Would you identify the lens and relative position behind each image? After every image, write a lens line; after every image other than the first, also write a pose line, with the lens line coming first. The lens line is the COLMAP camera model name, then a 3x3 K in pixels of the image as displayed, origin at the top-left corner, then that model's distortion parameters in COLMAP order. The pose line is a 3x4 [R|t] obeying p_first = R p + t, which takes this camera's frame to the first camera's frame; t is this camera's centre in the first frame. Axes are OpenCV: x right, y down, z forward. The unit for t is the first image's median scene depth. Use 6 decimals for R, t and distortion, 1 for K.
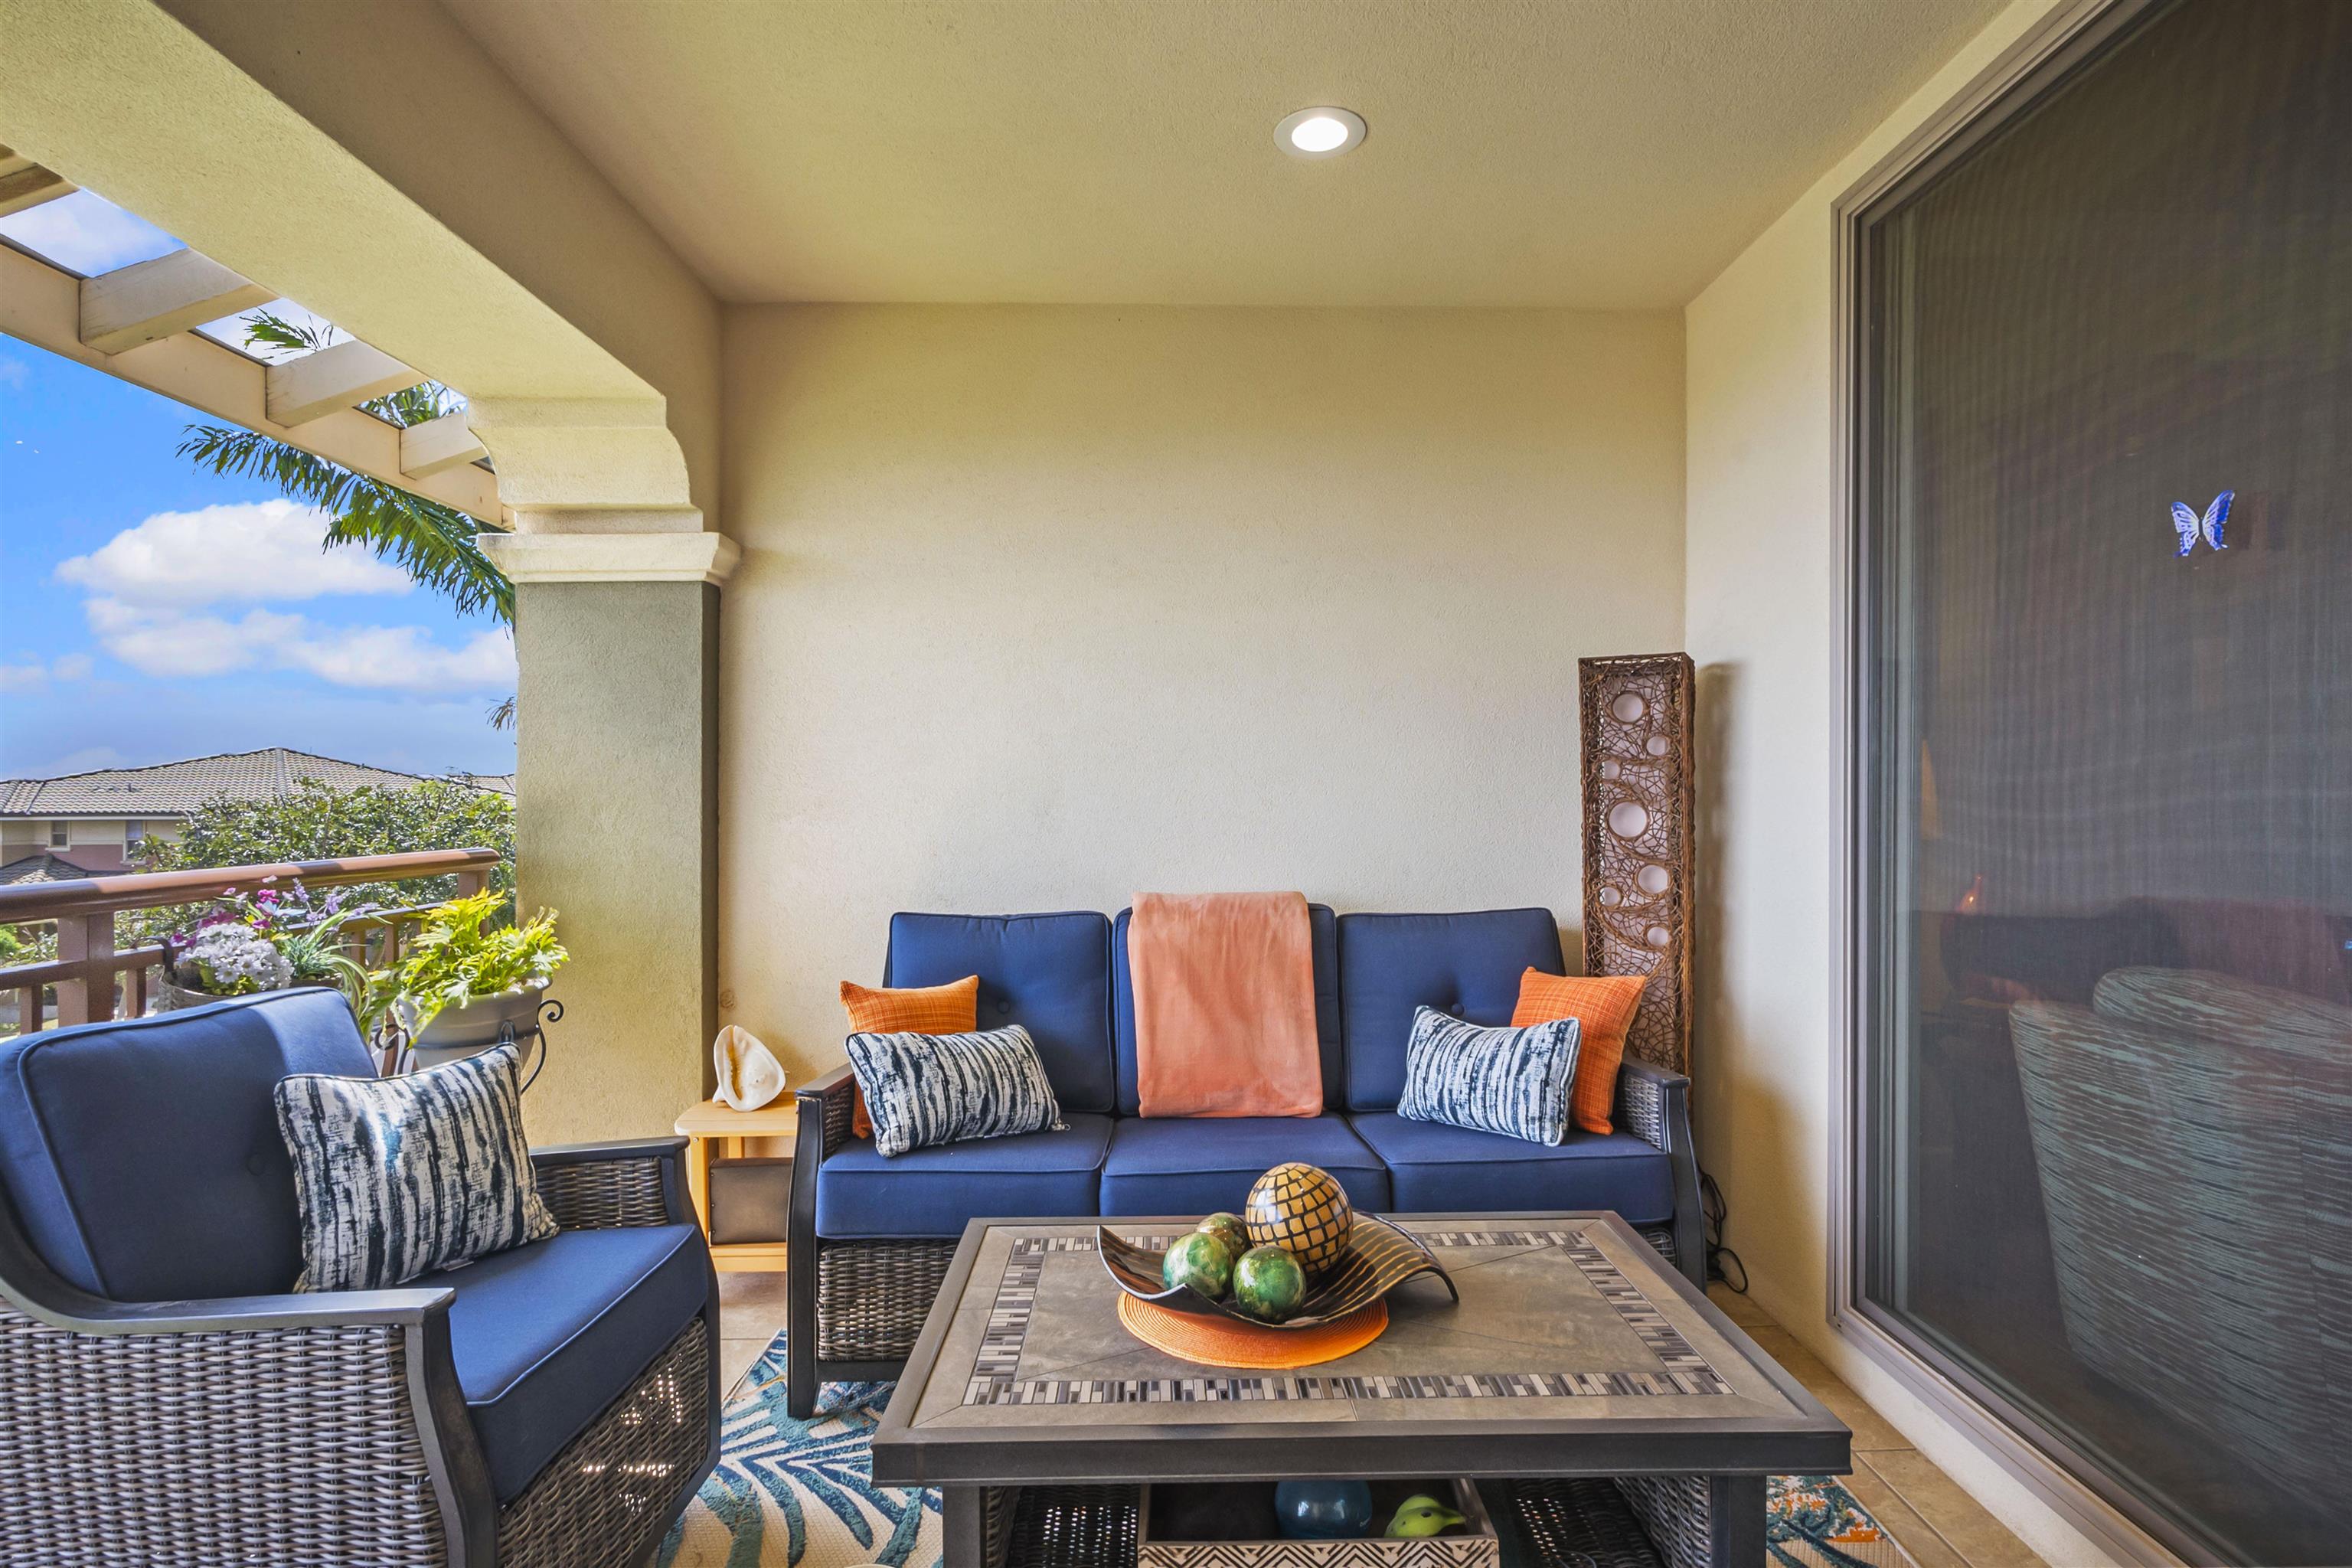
lens RADIAL K [[1173.1, 0, 1172.7], [0, 1173.1, 788.6], [0, 0, 1]] dist [-0.000329, 0.002859]
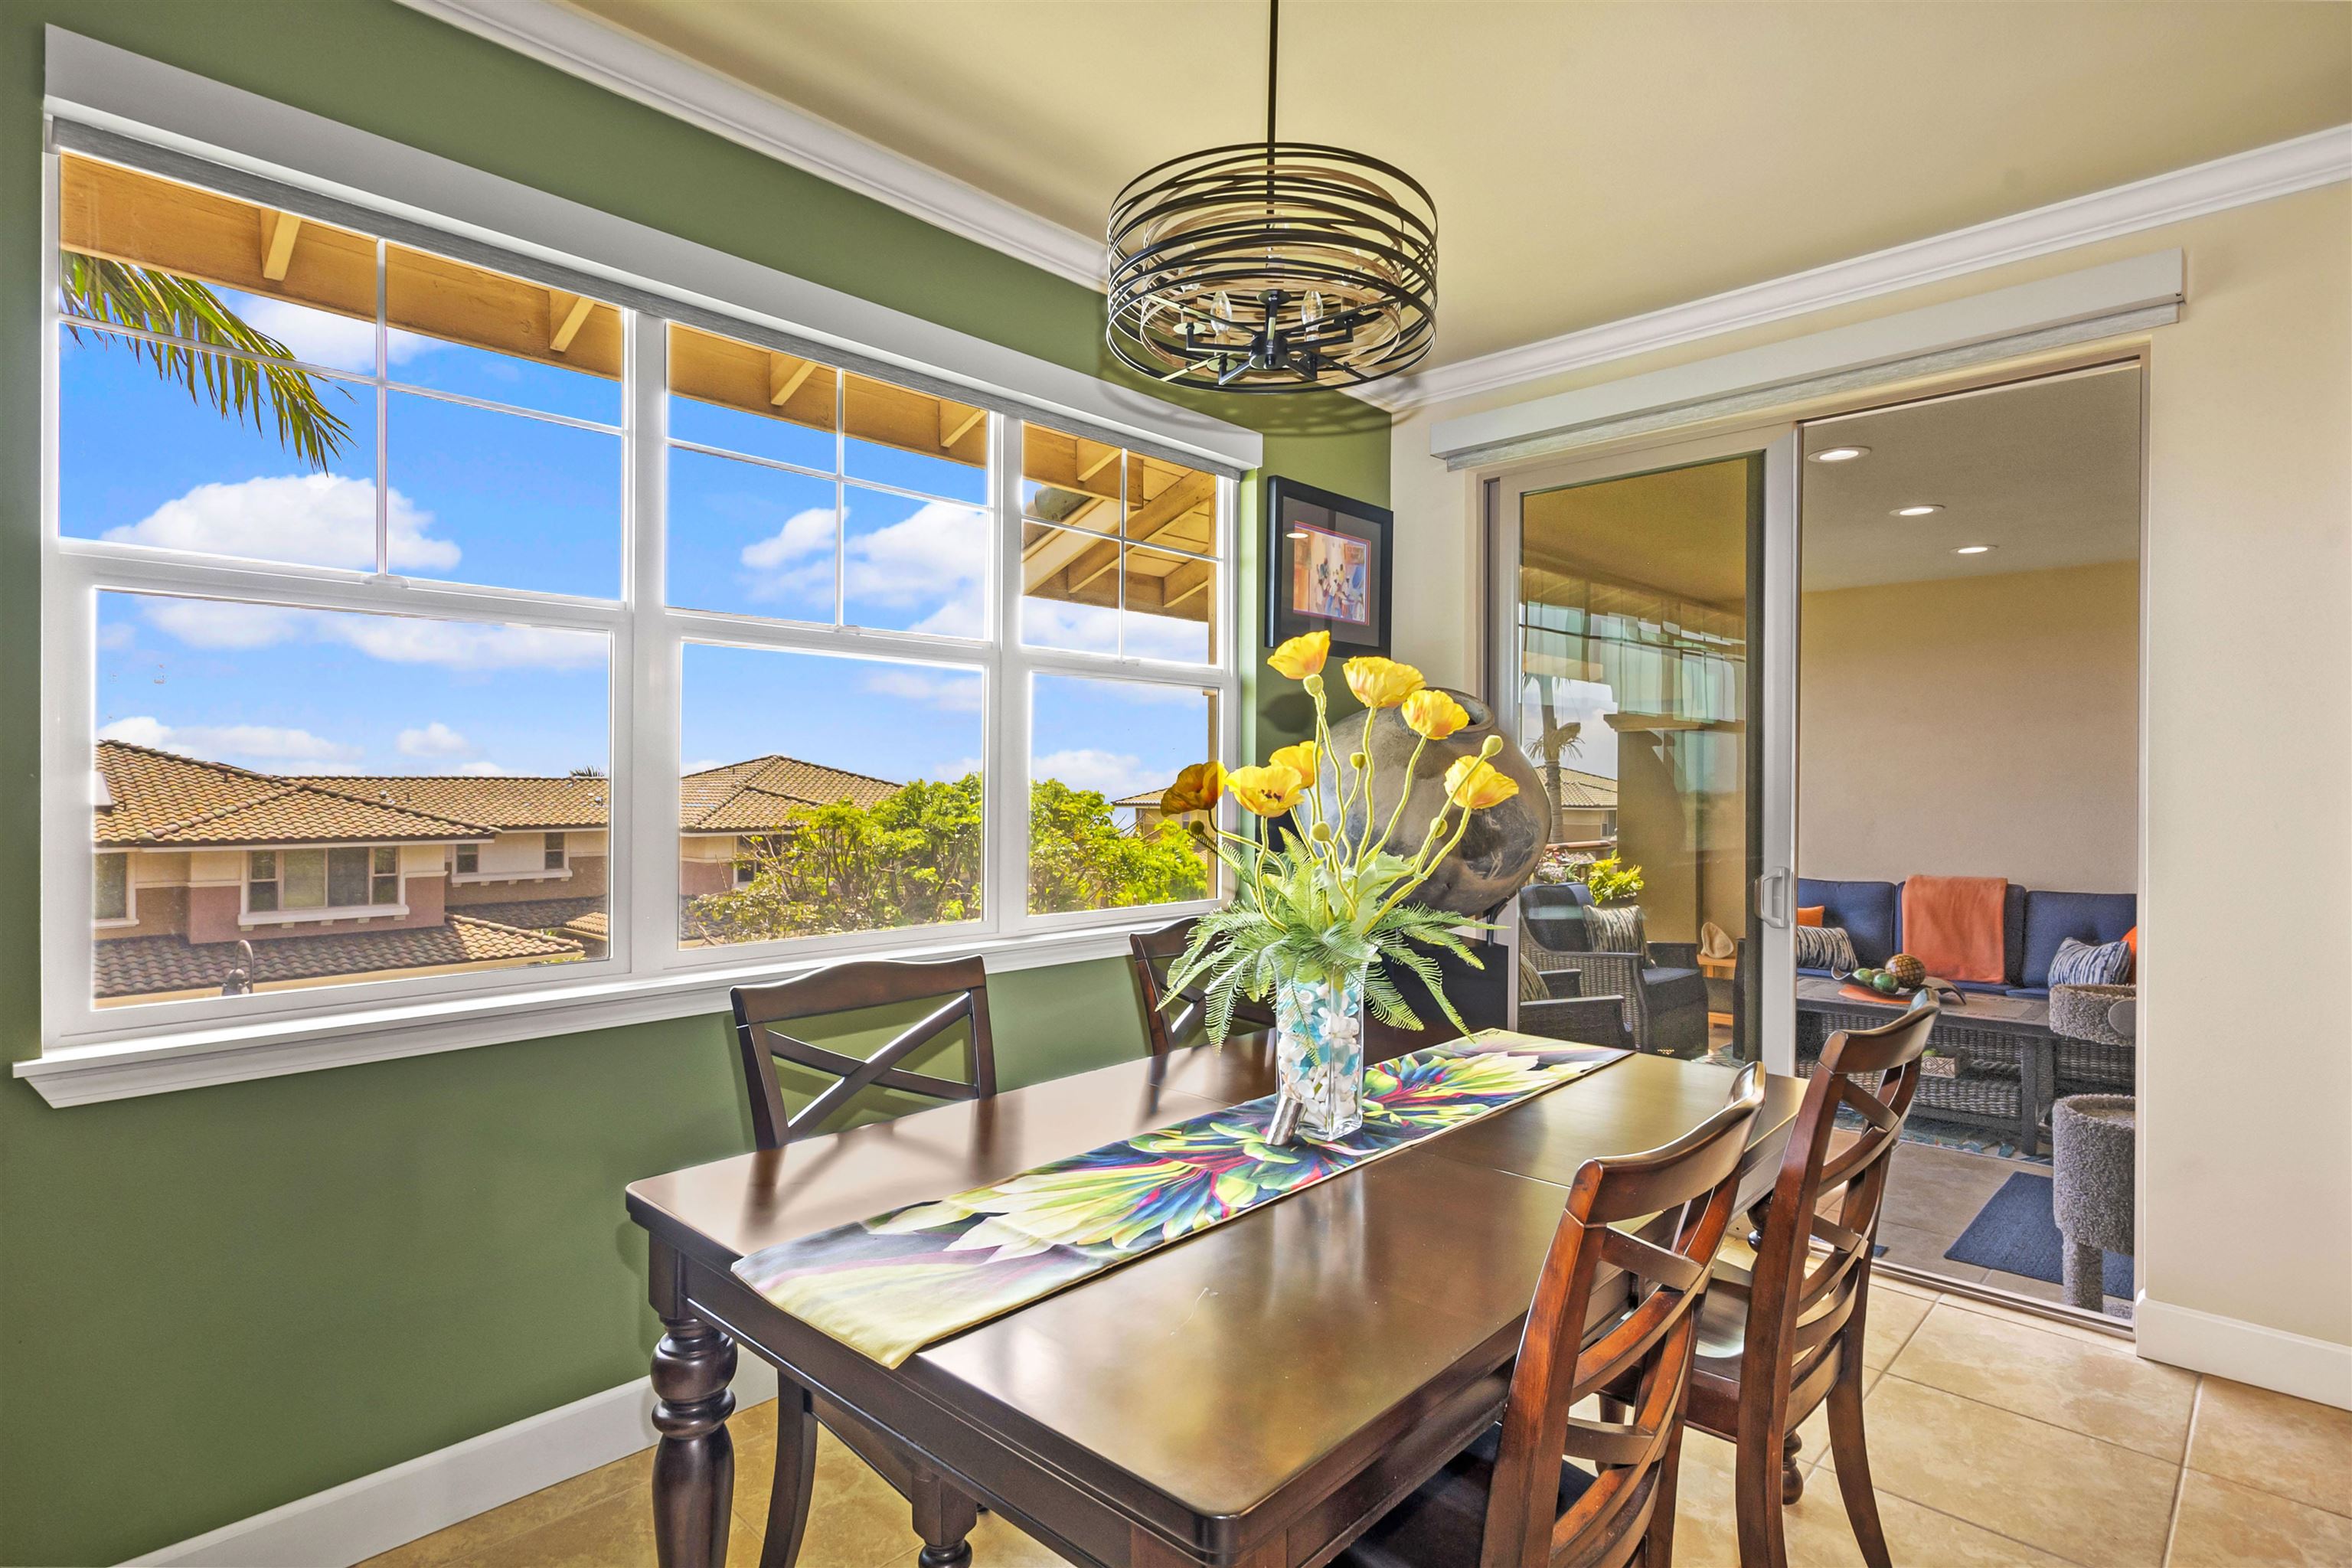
lens RADIAL K [[1173.1, 0, 1174.5], [0, 1173.1, 782.3], [0, 0, 1]] dist [-0.000329, 0.002859]
pose [[0.723786, 0.003412, -0.690016, 0.488130], [-0.006522, 0.999977, -0.001897, -0.066105], [0.689994, 0.005873, 0.723792, -1.500047]]
